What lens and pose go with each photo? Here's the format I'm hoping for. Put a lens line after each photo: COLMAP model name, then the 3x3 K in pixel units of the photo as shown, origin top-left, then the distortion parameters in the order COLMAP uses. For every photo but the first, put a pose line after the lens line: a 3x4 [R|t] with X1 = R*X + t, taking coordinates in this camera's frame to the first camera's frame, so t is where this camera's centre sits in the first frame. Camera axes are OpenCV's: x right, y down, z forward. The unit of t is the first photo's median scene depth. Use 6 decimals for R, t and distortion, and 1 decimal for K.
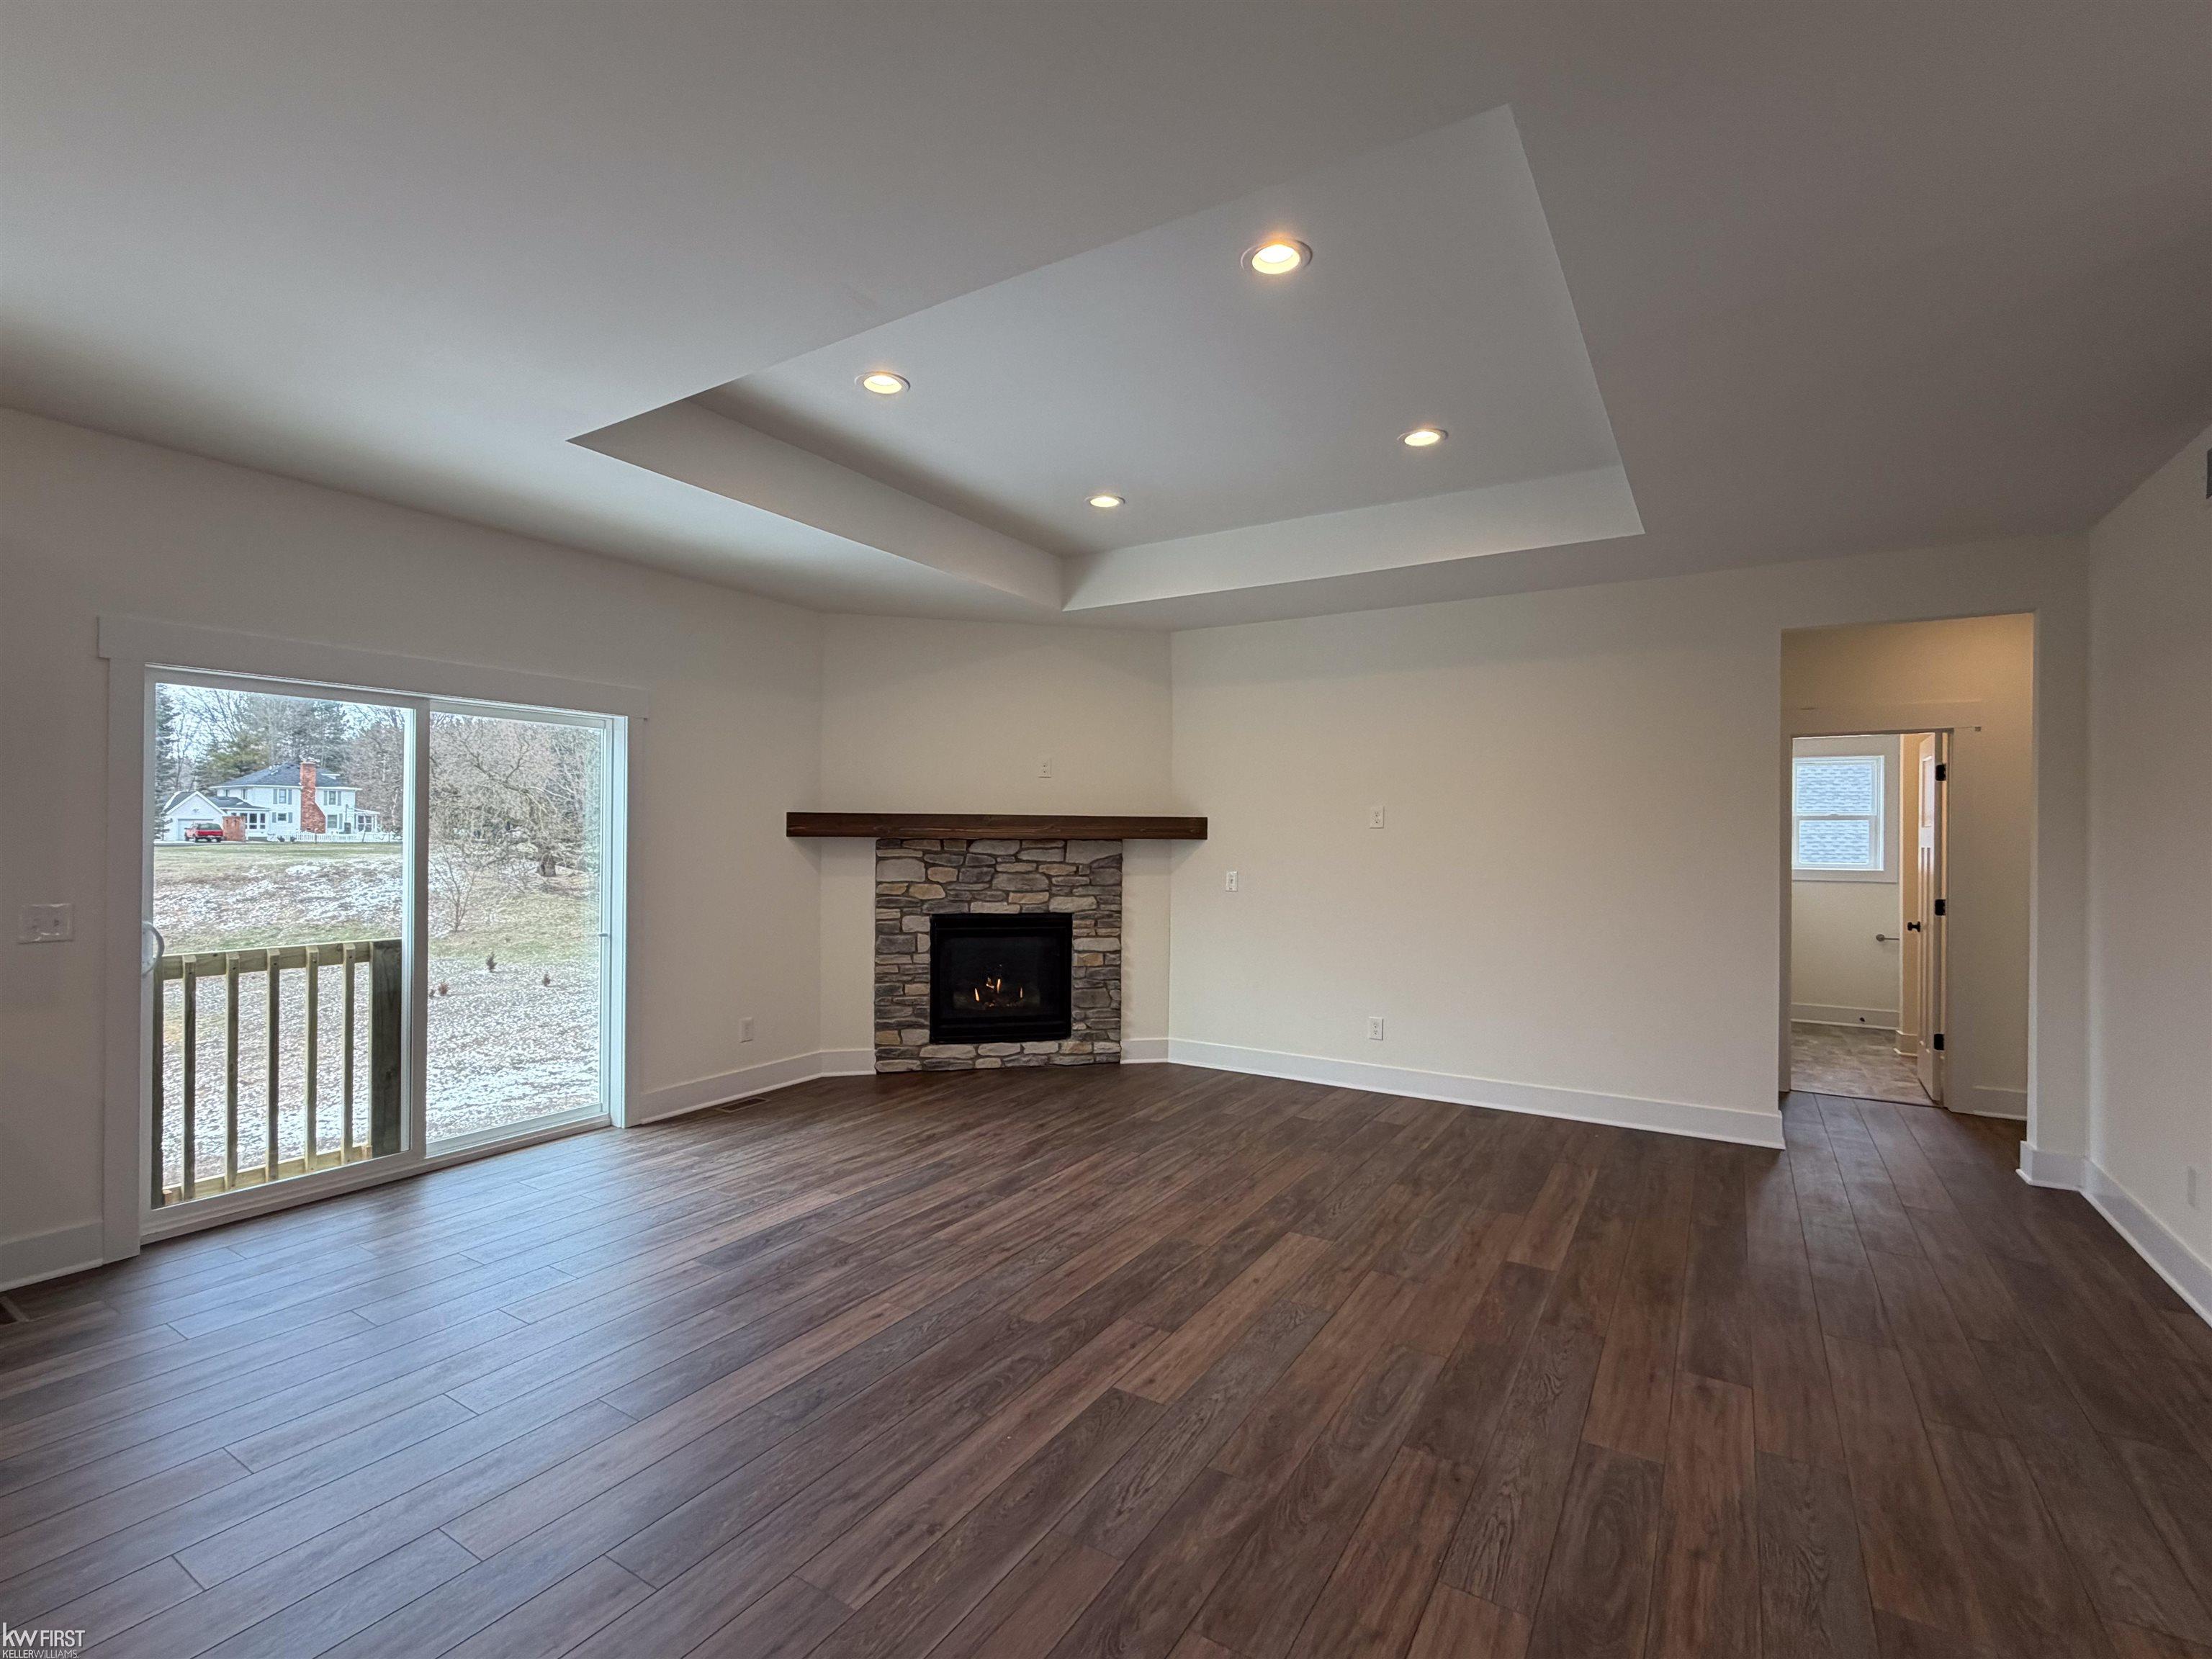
lens RADIAL K [[1009.6, 0, 1106.5], [0, 1009.6, 831.0], [0, 0, 1]] dist [0.000660, -0.001436]
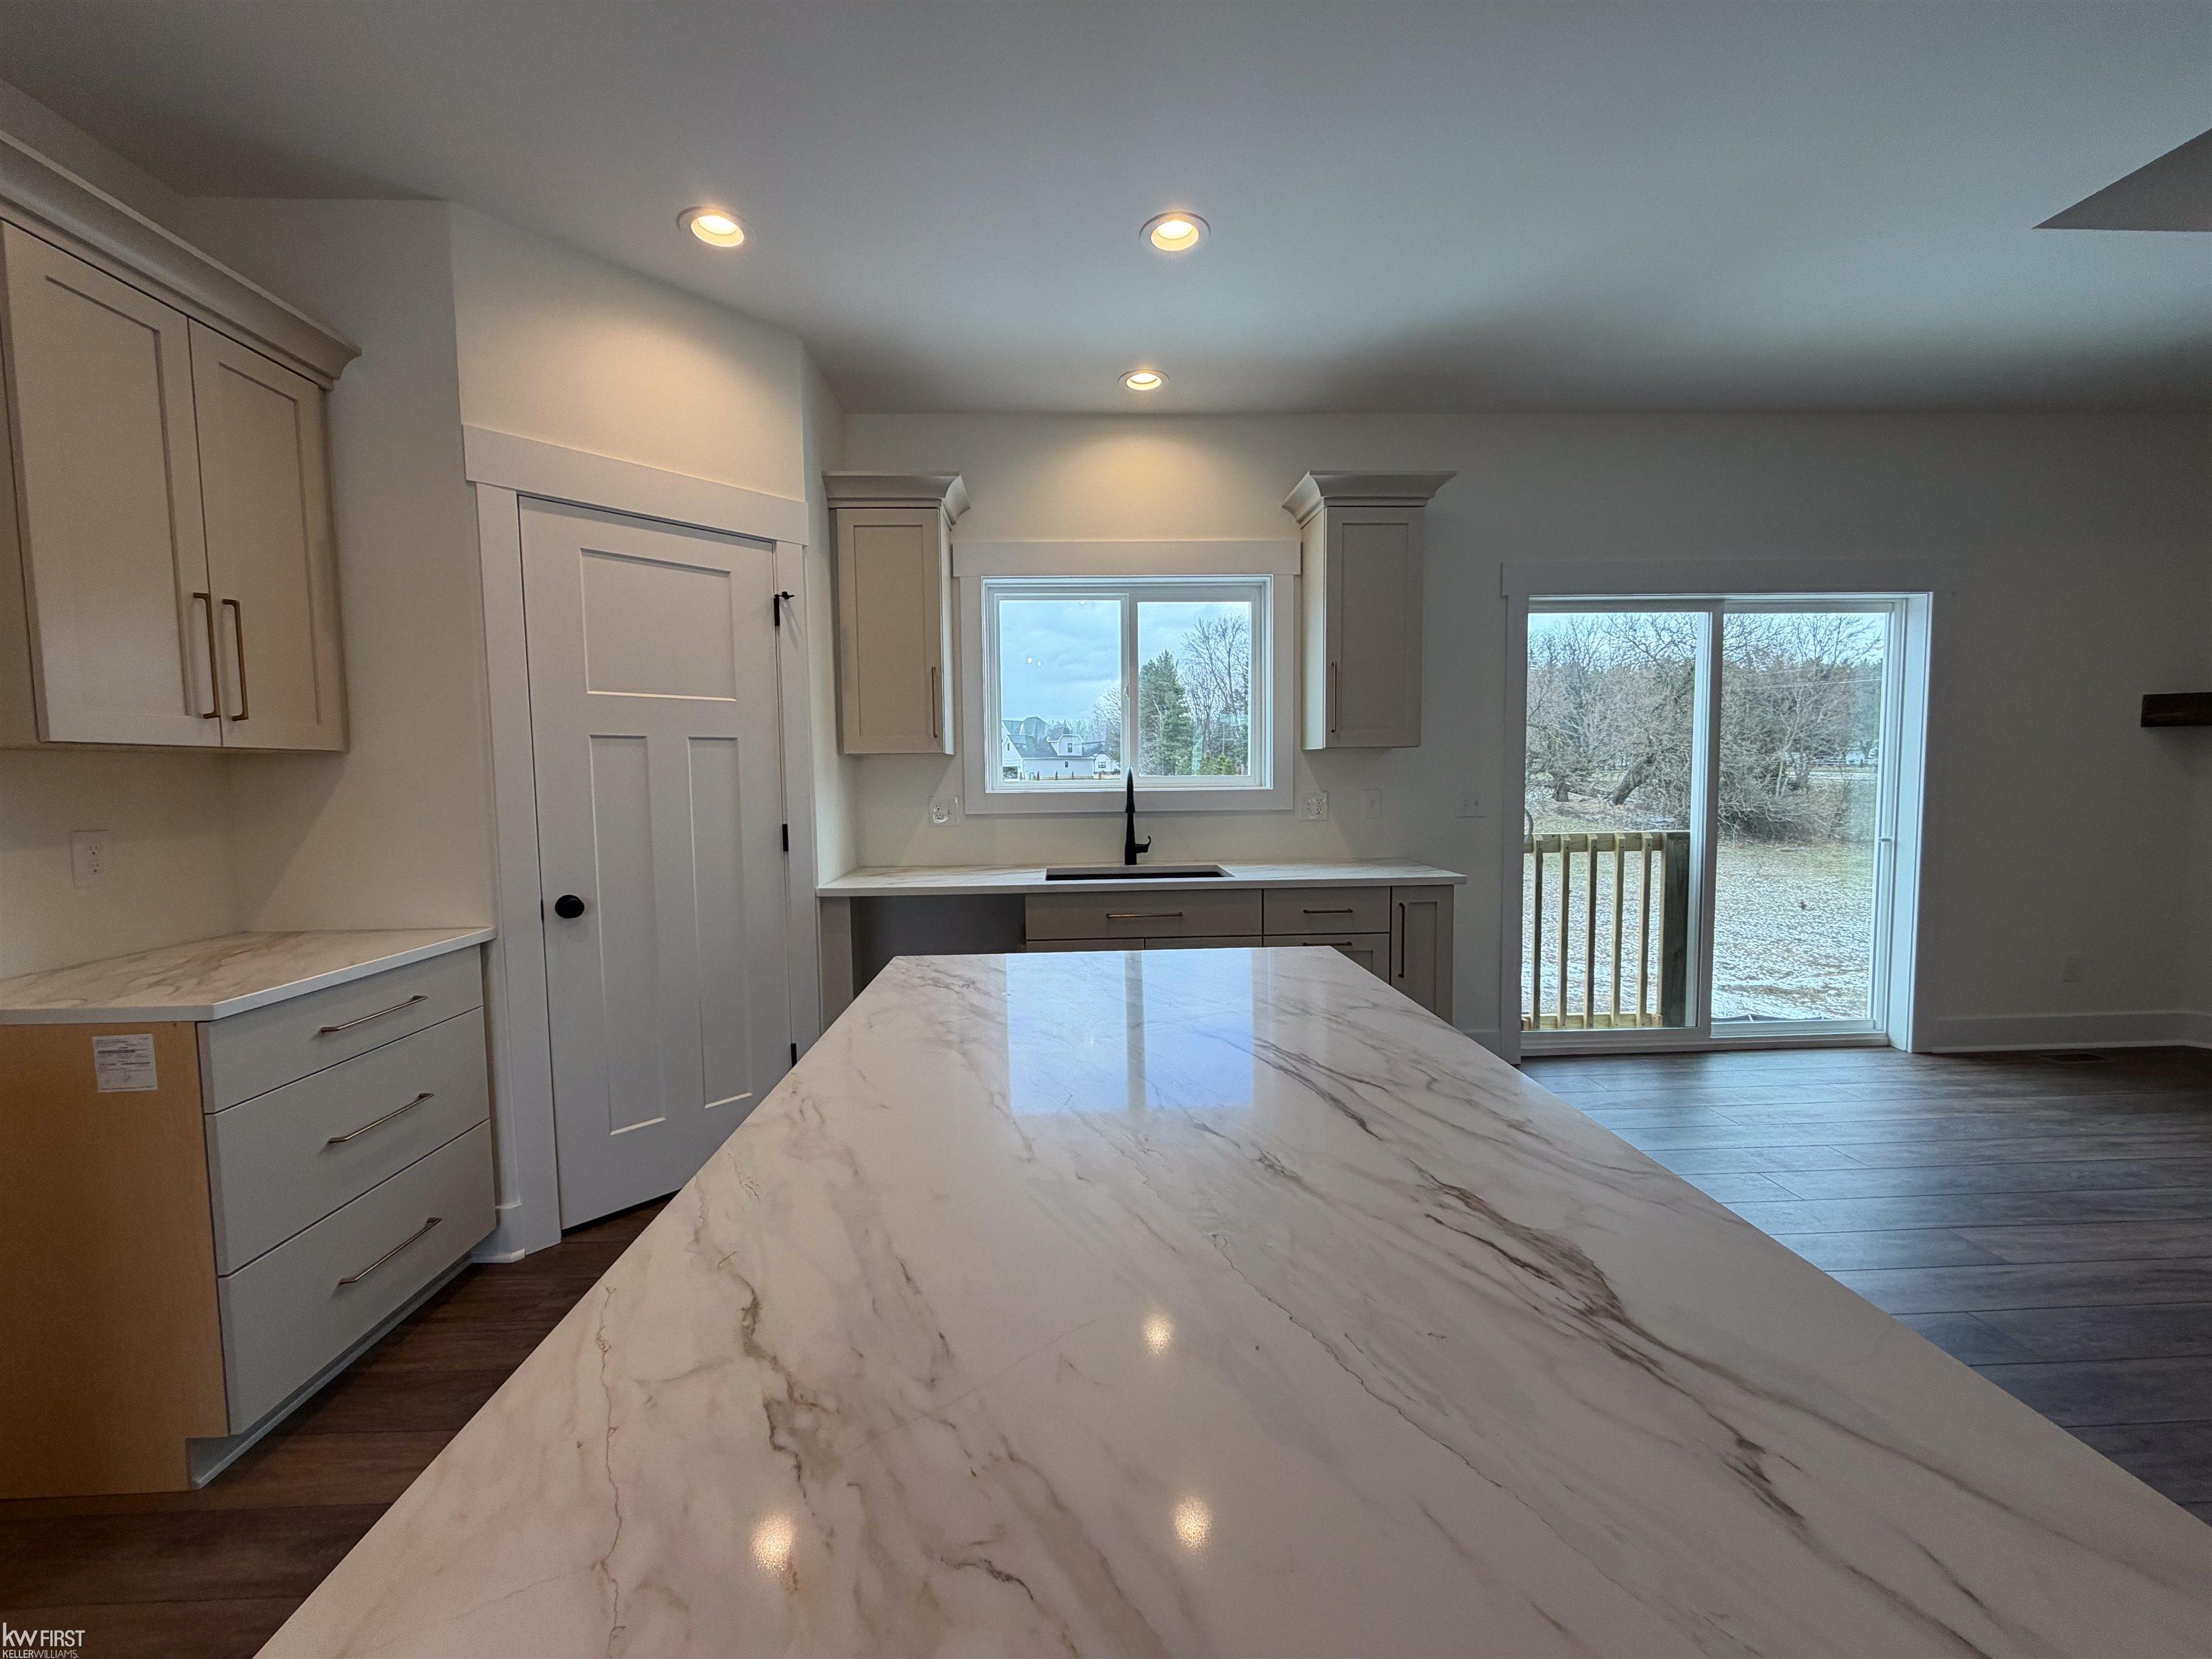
lens RADIAL K [[878.4, 0, 1093.4], [0, 878.4, 833.3], [0, 0, 1]] dist [0.000058, -0.000163]
pose [[0.557715, 0.042258, -0.828956, -0.194016], [0.023246, 0.997516, 0.066490, 0.022151], [0.829707, -0.056352, 0.555348, -0.032138]]
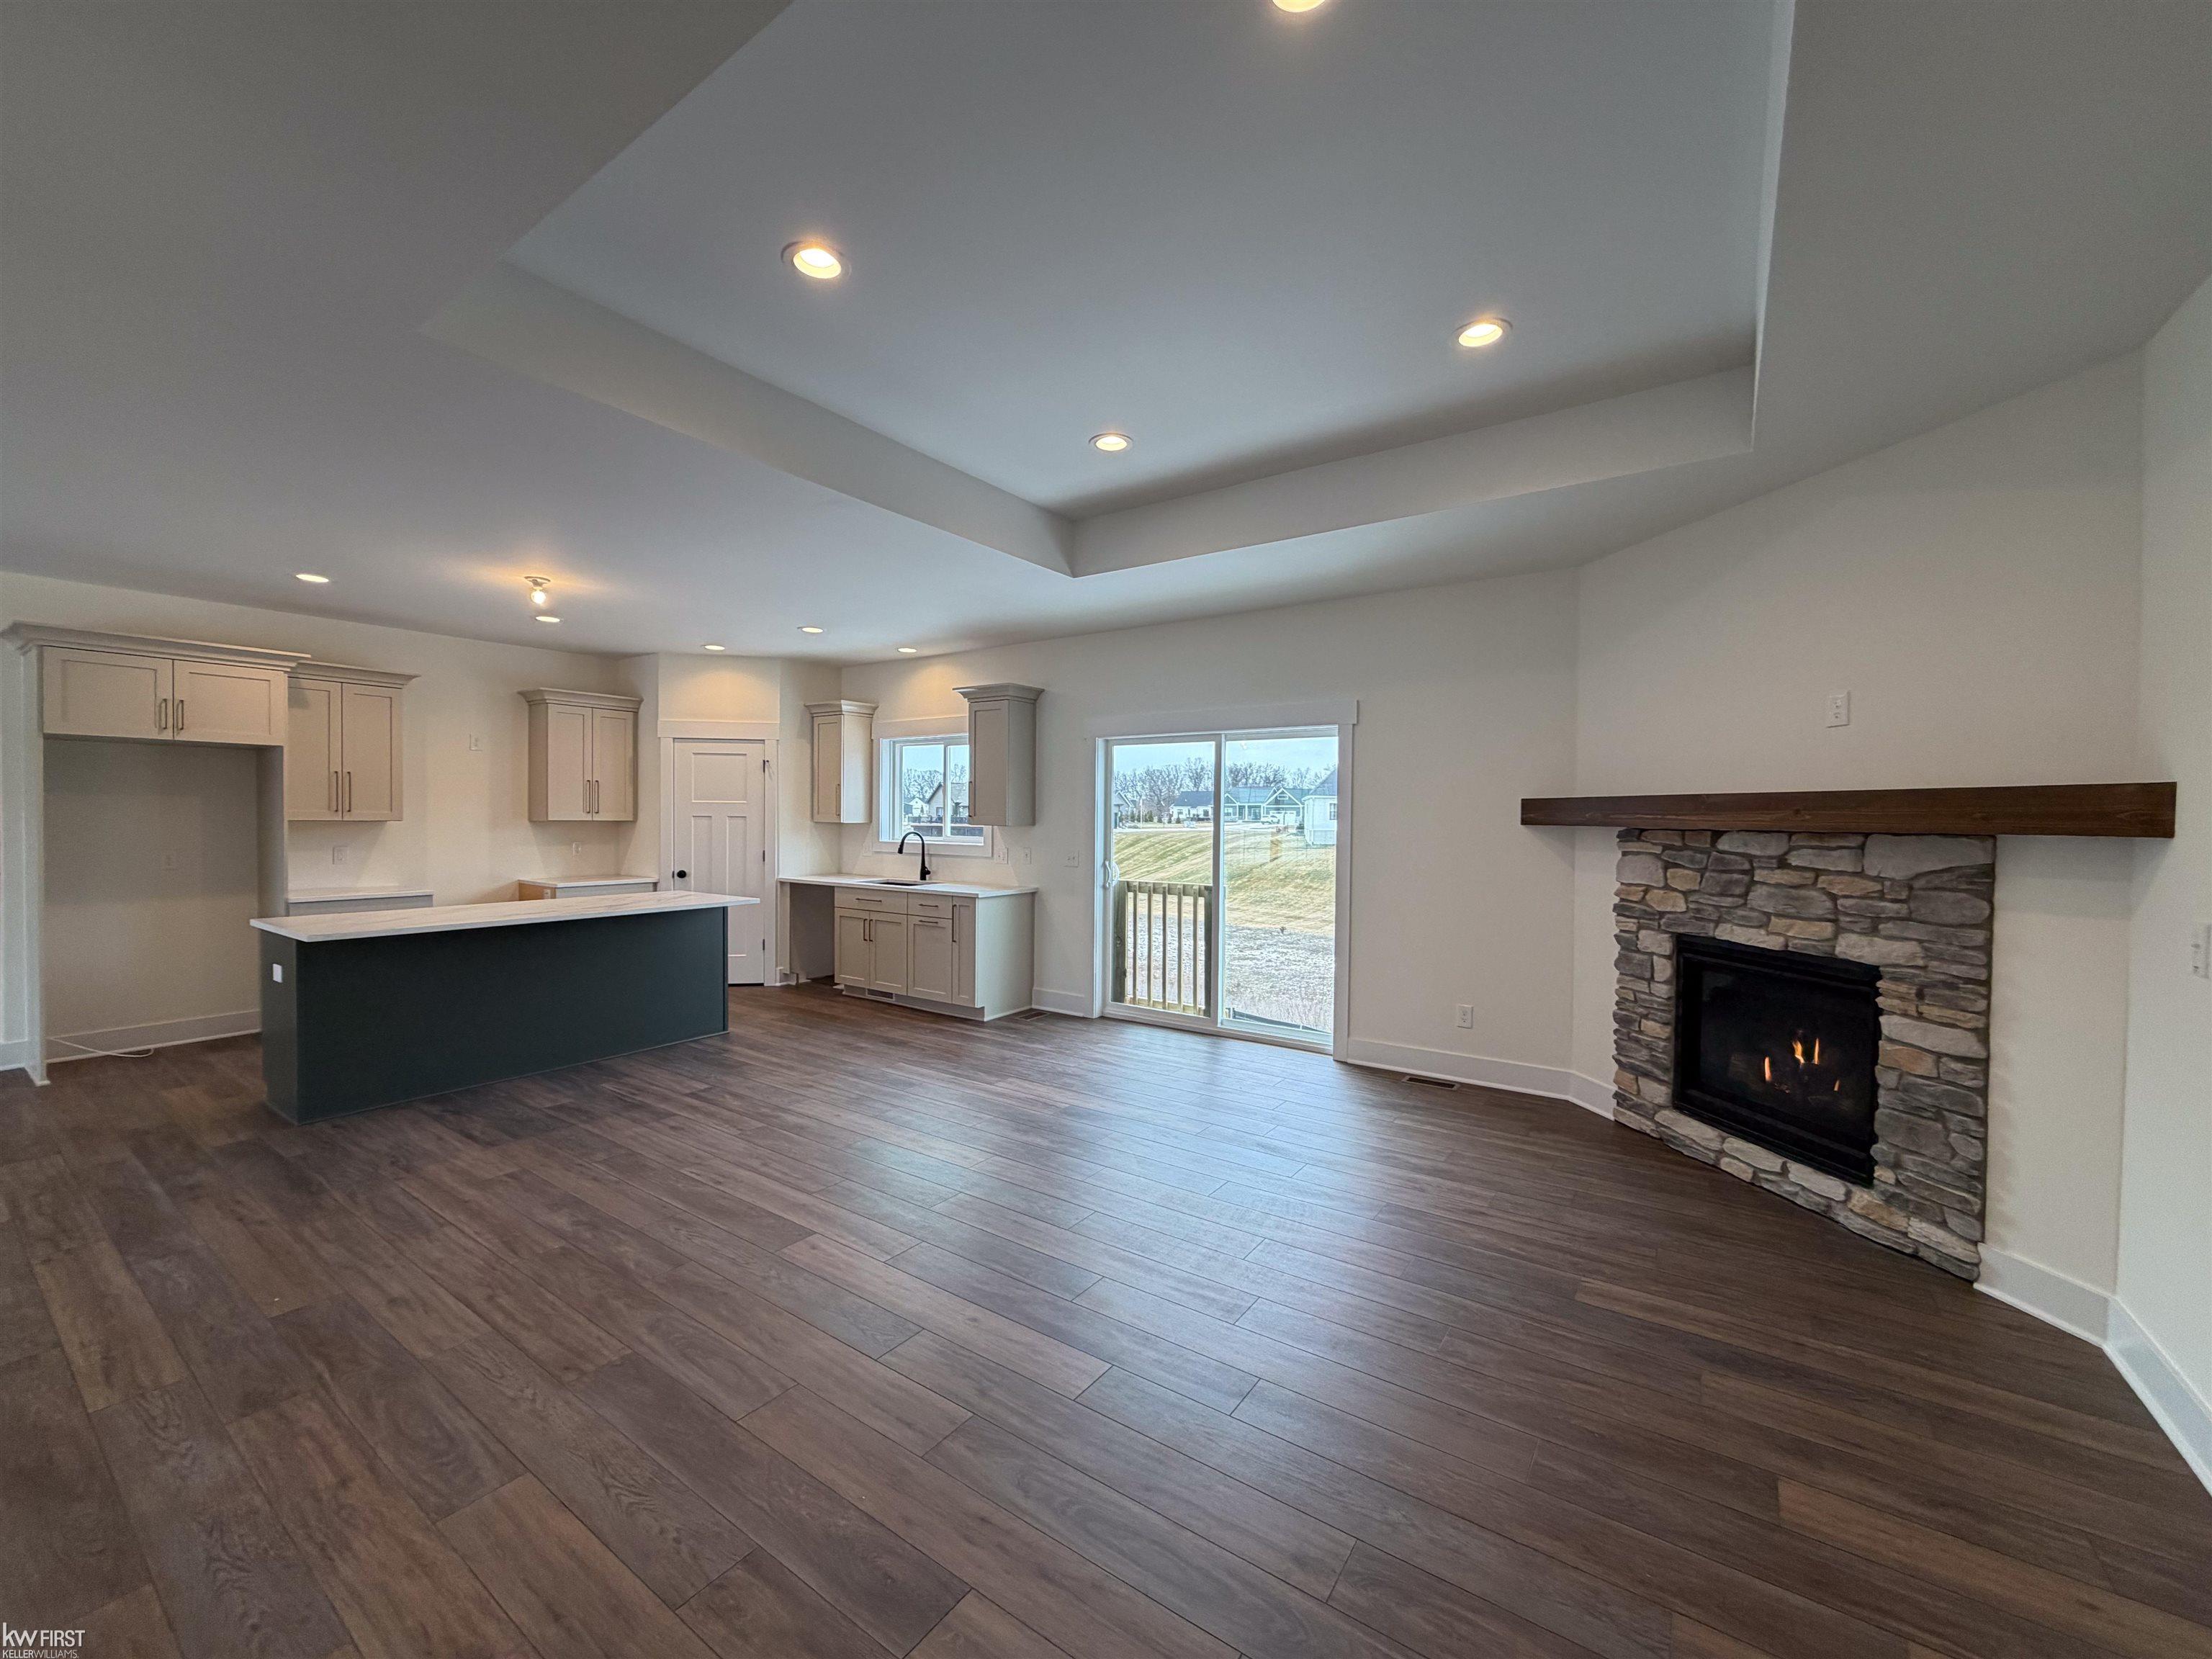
lens RADIAL K [[878.4, 0, 1094.1], [0, 878.4, 832.1], [0, 0, 1]] dist [0.000058, -0.000163]
pose [[-0.062665, 0.011973, -0.997963, 0.490907], [-0.003895, 0.999917, 0.012241, 0.003510], [0.998027, 0.004654, -0.062613, 0.623178]]
